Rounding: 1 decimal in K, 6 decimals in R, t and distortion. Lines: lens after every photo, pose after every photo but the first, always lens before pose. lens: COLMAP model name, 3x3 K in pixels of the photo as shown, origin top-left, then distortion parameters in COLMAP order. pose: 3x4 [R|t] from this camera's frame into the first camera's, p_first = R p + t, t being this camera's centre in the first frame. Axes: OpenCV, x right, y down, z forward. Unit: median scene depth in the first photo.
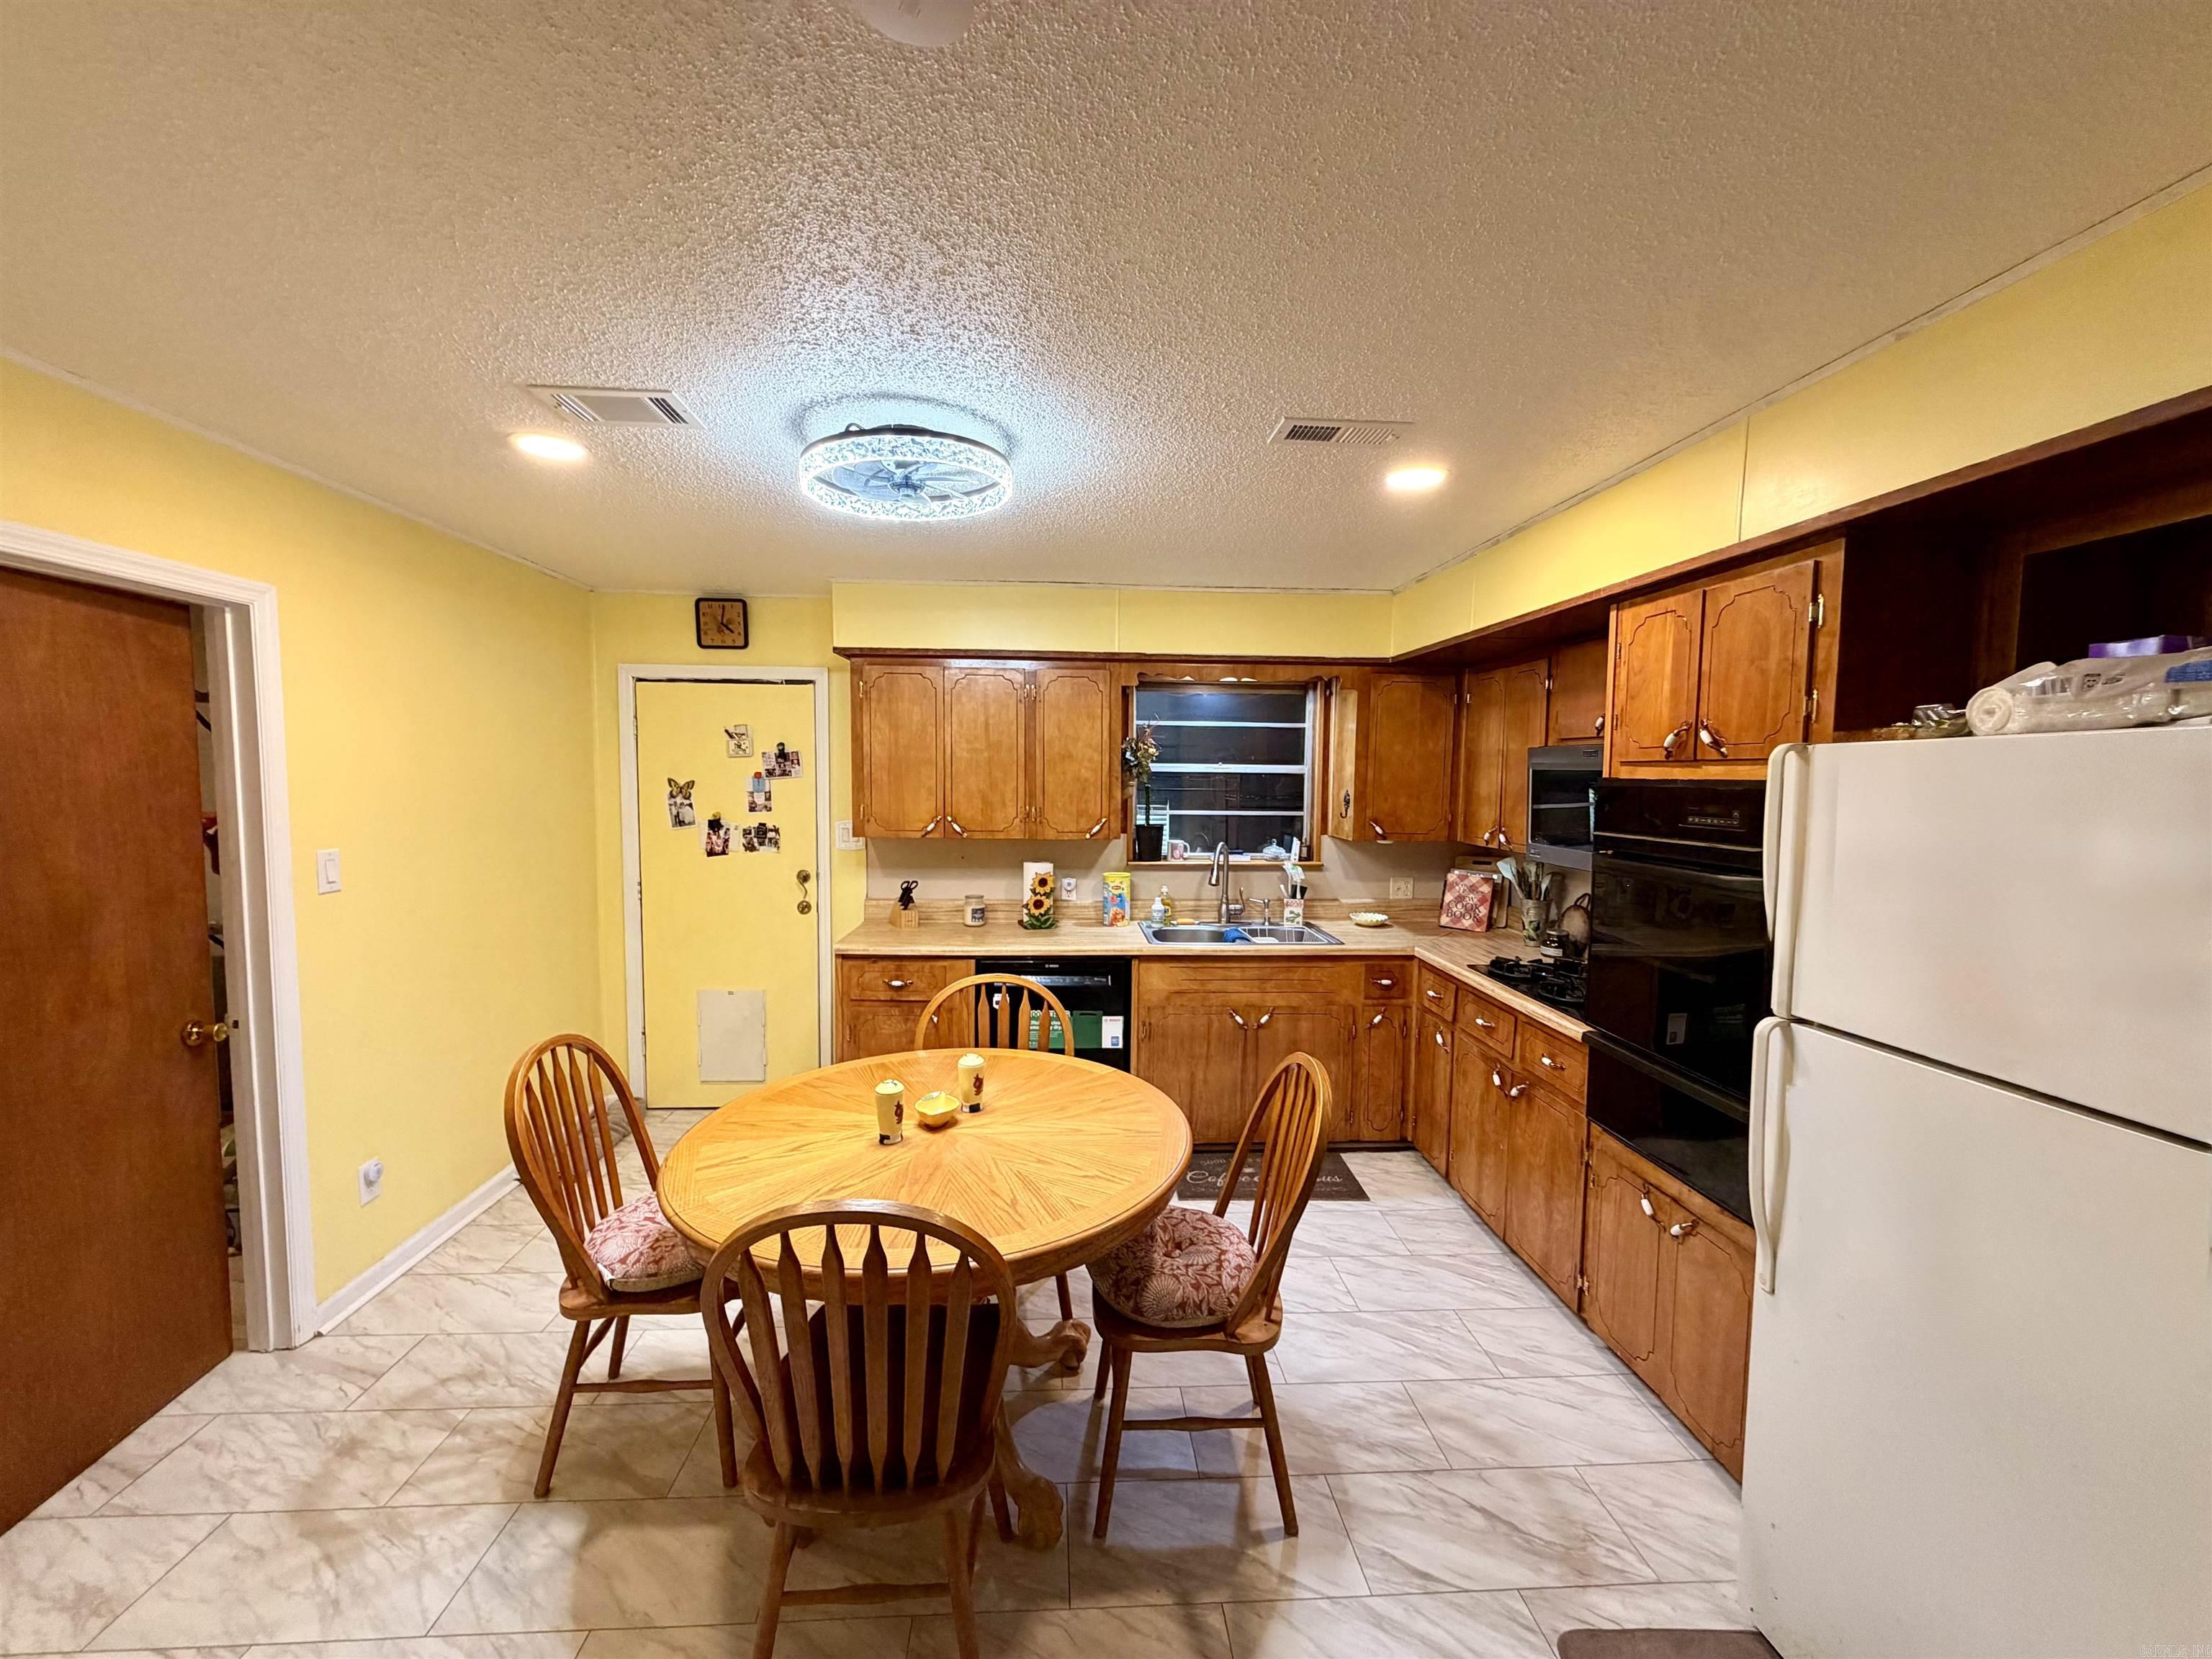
lens RADIAL K [[880.5, 0, 1100.6], [0, 880.5, 833.2], [0, 0, 1]] dist [0.001476, -0.000125]
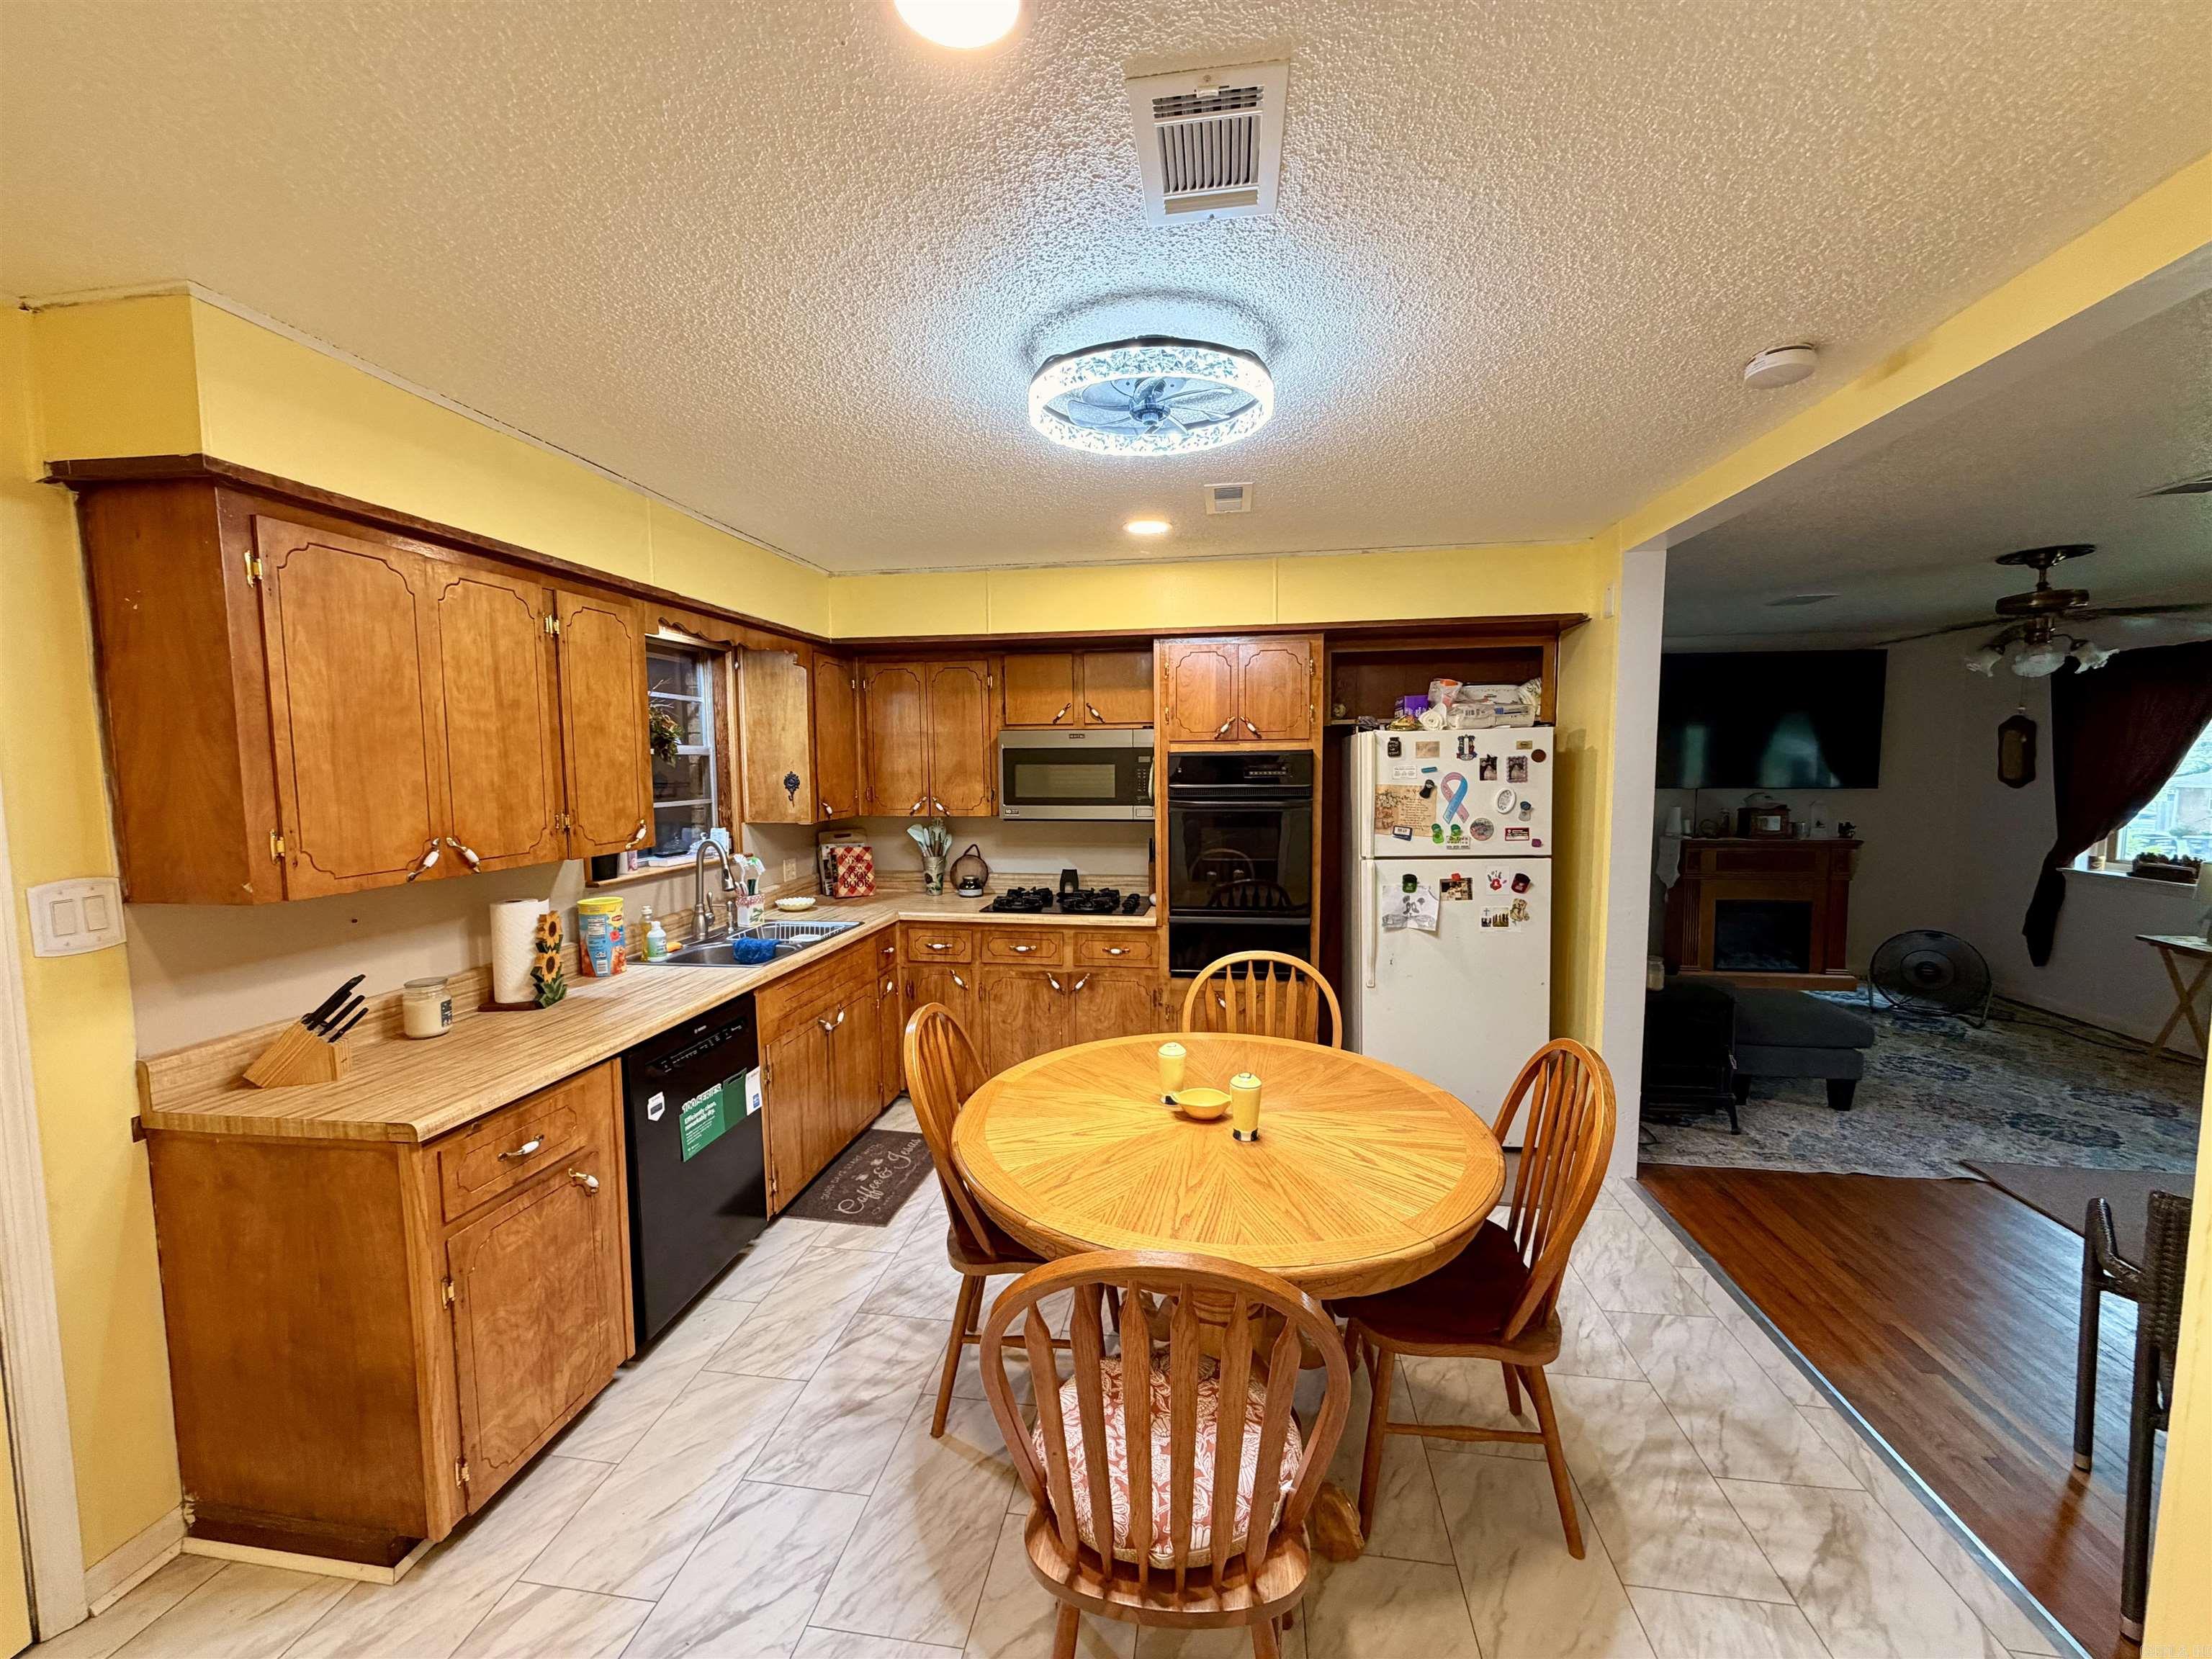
lens RADIAL K [[880.5, 0, 1103.1], [0, 880.5, 833.7], [0, 0, 1]] dist [0.001476, -0.000125]
pose [[0.210432, -0.093803, 0.973098, -0.618234], [0.080243, 0.993685, 0.078435, -0.031263], [-0.974310, 0.061579, 0.216630, 0.493744]]
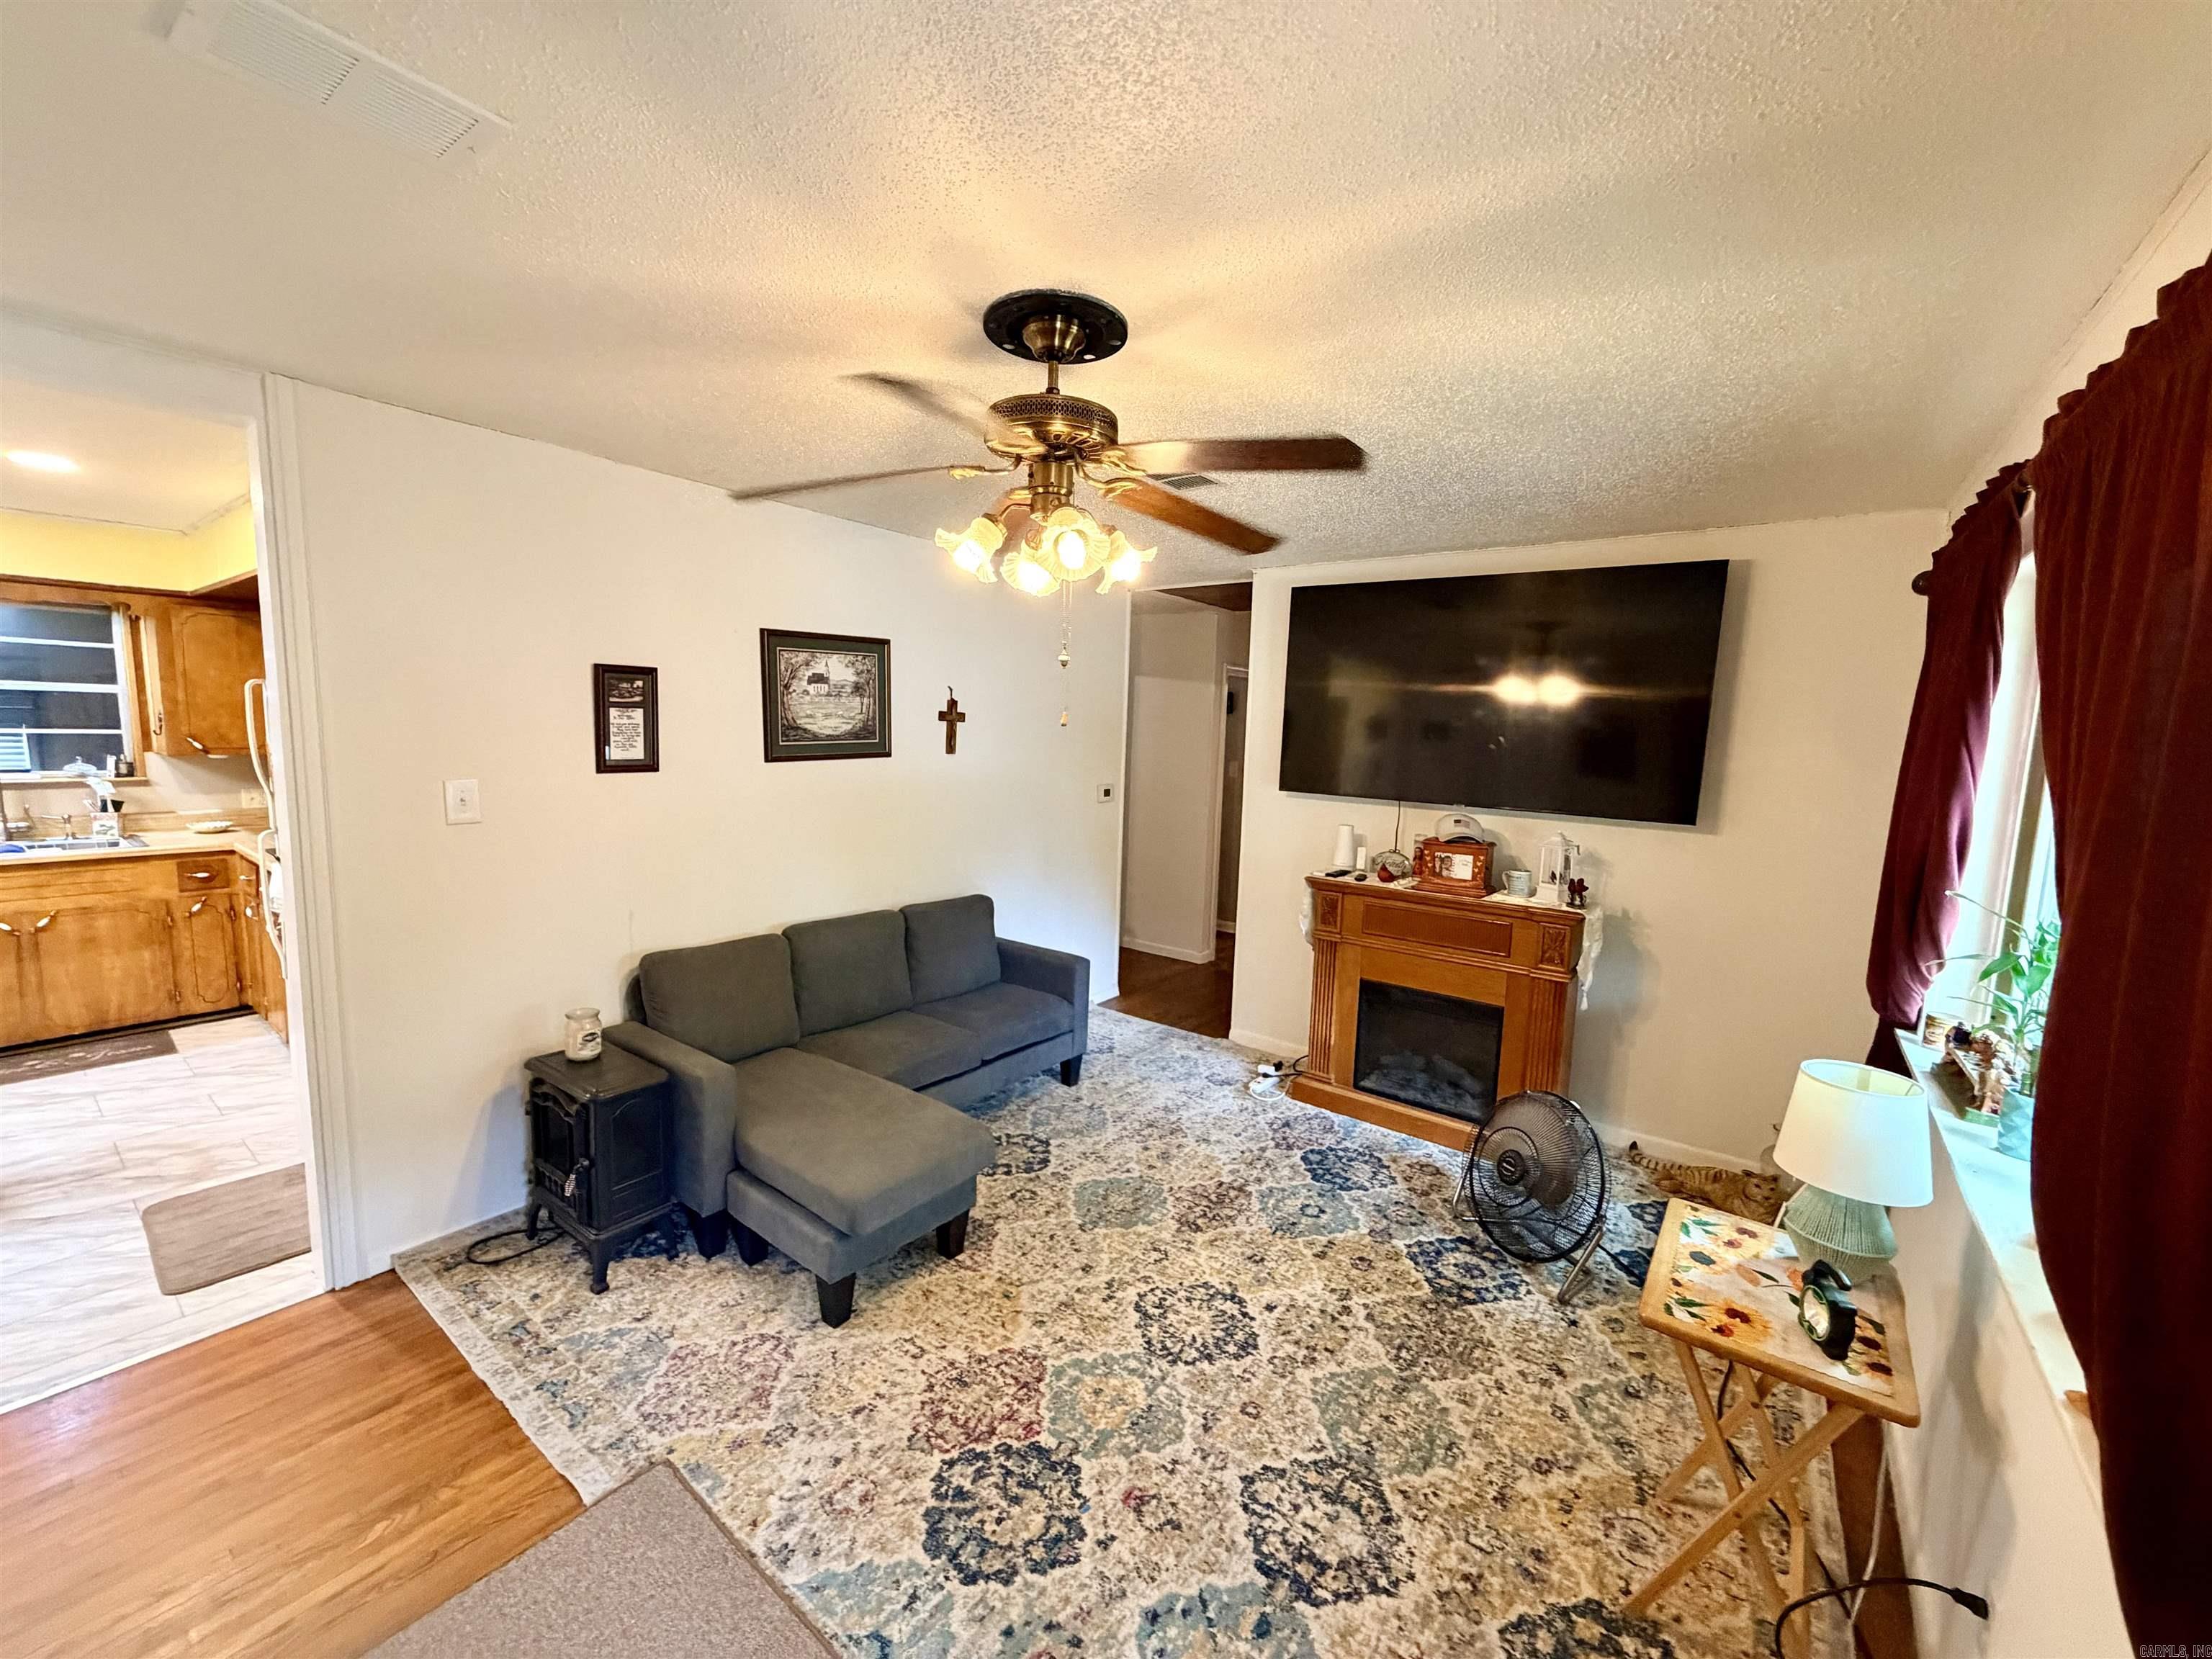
lens RADIAL K [[880.5, 0, 1106.2], [0, 880.5, 830.7], [0, 0, 1]] dist [0.001476, -0.000125]
pose [[0.649614, -0.078825, 0.756167, 0.215630], [0.026257, 0.996343, 0.081305, 0.045437], [-0.759811, -0.032962, 0.649308, -0.646536]]
